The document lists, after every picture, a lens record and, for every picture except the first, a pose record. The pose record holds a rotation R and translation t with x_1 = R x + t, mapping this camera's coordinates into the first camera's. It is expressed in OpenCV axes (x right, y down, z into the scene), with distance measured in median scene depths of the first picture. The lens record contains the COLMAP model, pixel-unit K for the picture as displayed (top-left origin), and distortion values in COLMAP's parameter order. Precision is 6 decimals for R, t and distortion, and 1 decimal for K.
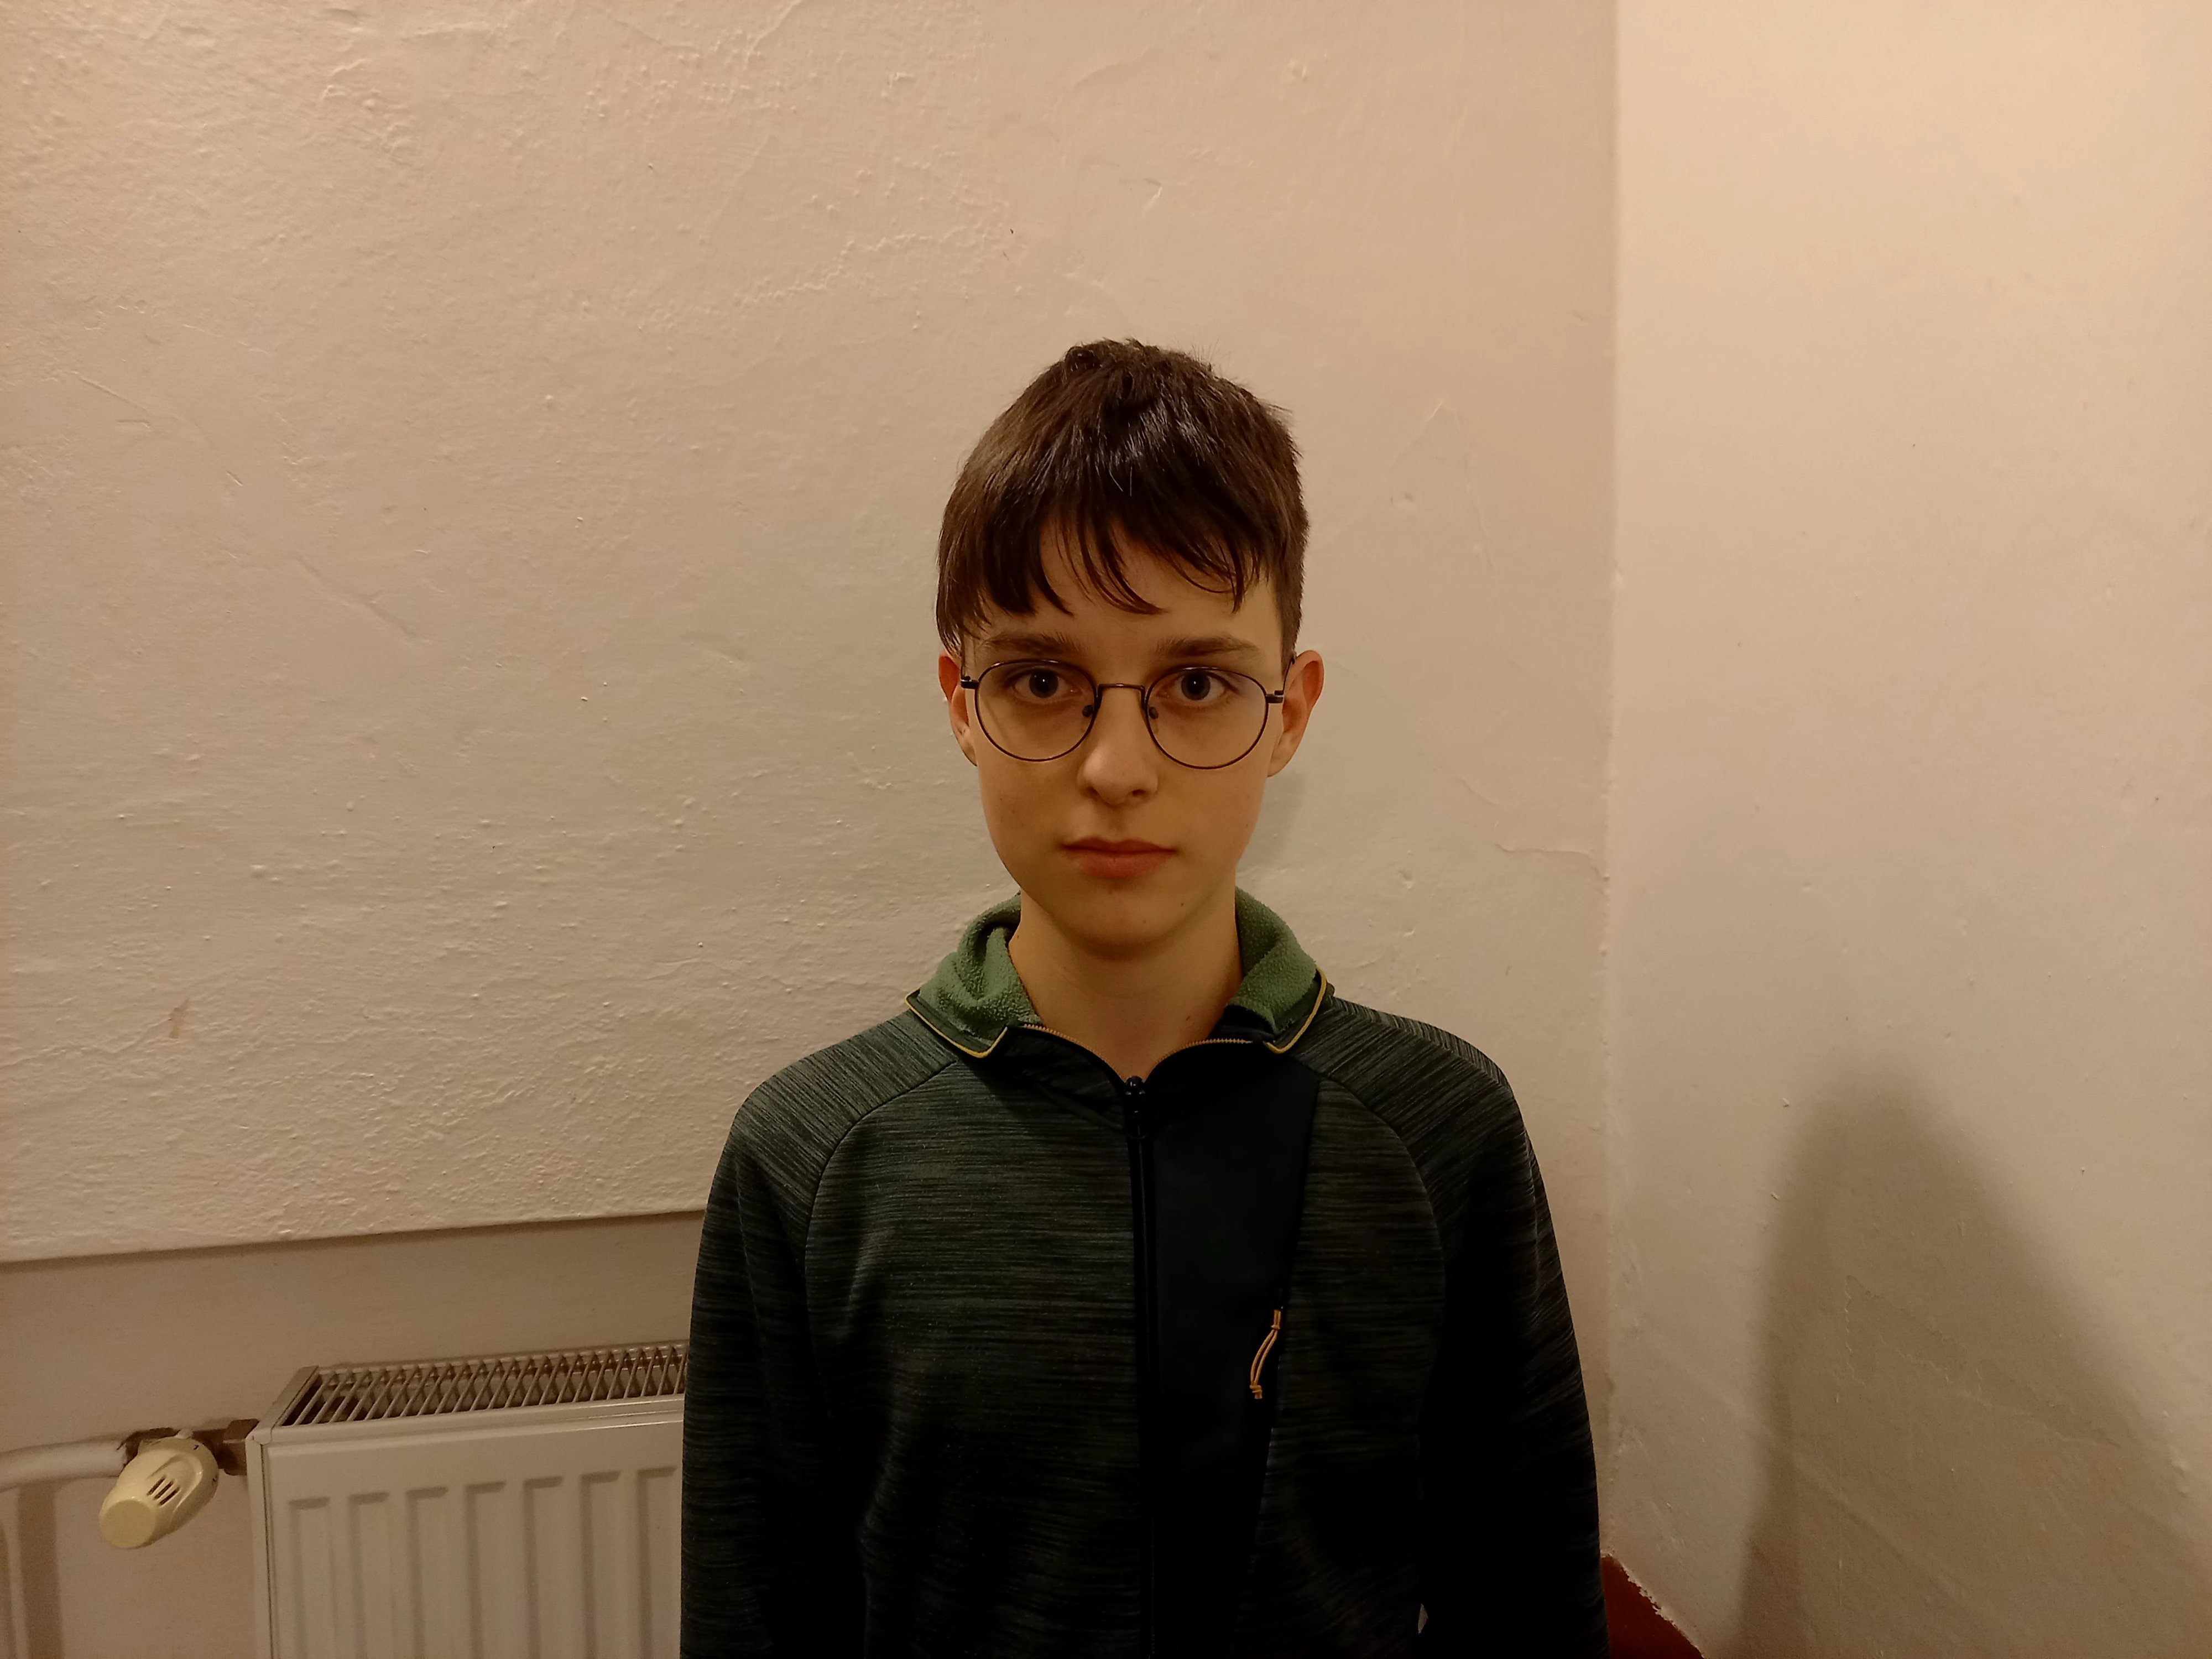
lens RADIAL K [[1621.9, 0, 1114.2], [0, 1621.9, 837.8], [0, 0, 1]] dist [0.055104, -0.057419]
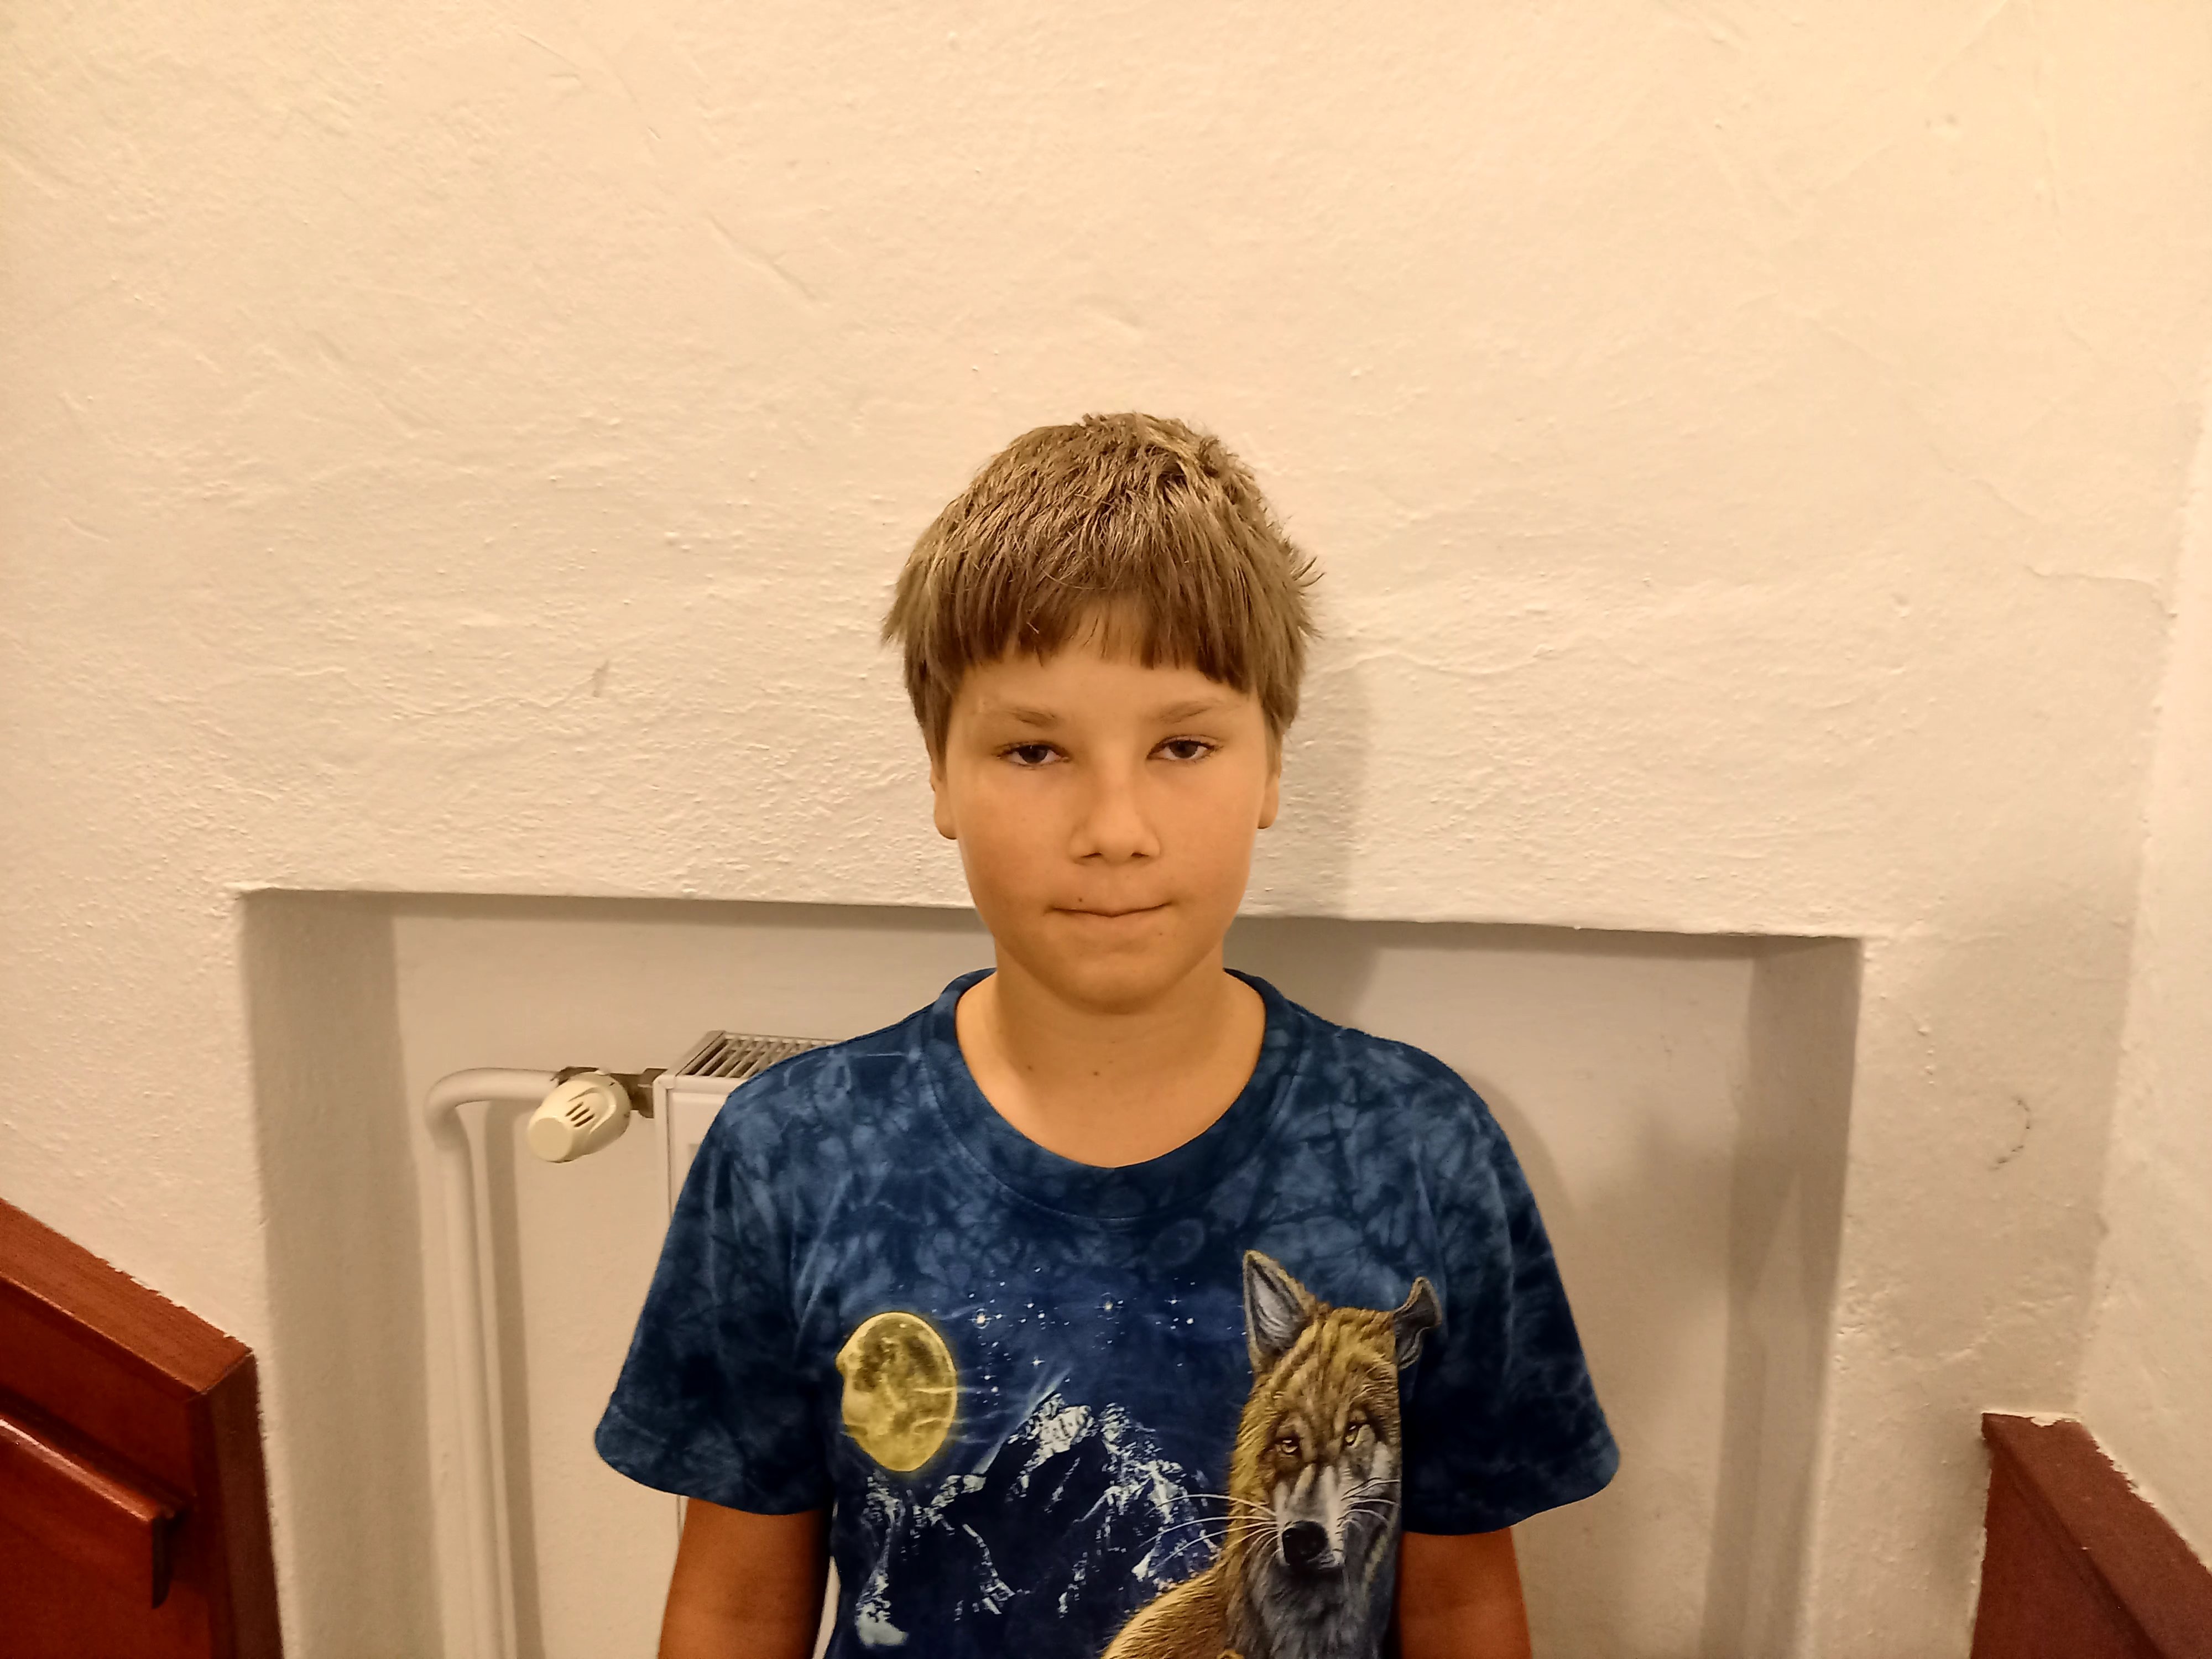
lens RADIAL K [[1621.9, 0, 1108.3], [0, 1621.9, 837.3], [0, 0, 1]] dist [0.055104, -0.057419]
pose [[0.960321, 0.077288, -0.267975, 0.027033], [-0.049892, 0.992943, 0.107584, 0.080248], [0.274399, -0.089945, 0.957400, 0.081466]]
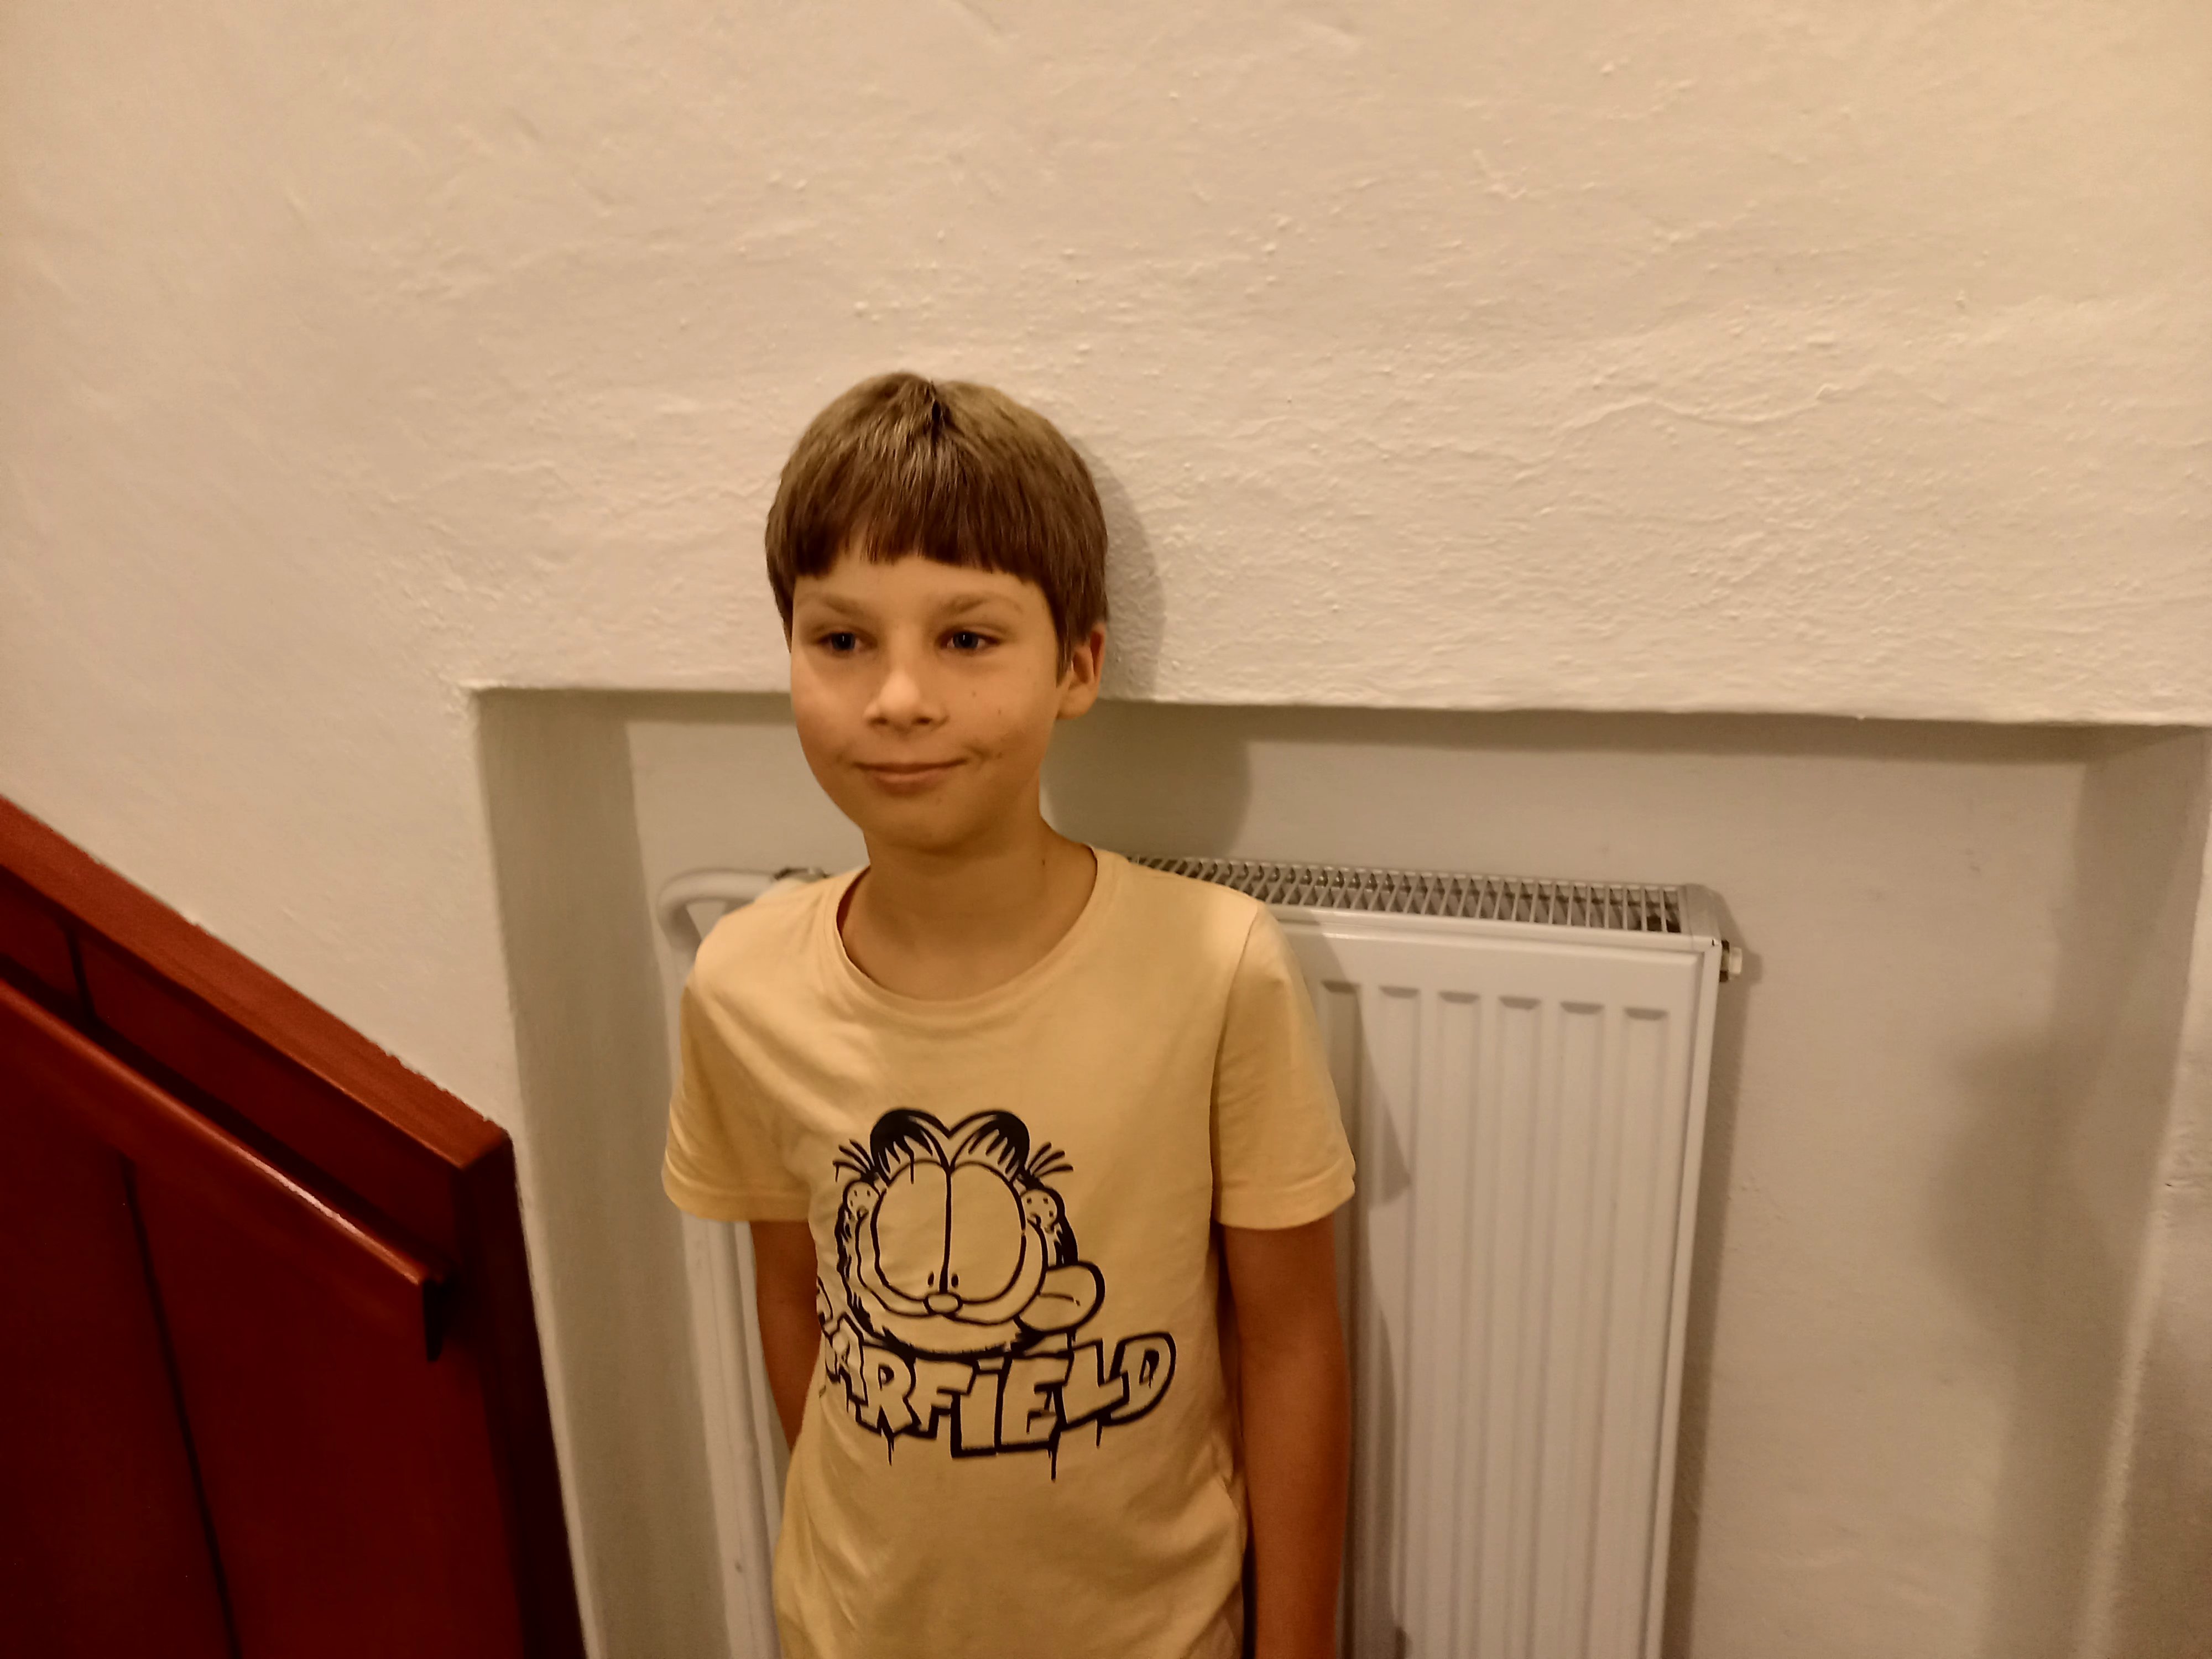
lens RADIAL K [[1621.9, 0, 1126.9], [0, 1621.9, 829.5], [0, 0, 1]] dist [0.055104, -0.057419]
pose [[0.900984, 0.109247, -0.419873, 0.059091], [-0.026897, 0.979981, 0.197265, 0.123715], [0.433019, -0.166439, 0.885885, 0.155902]]
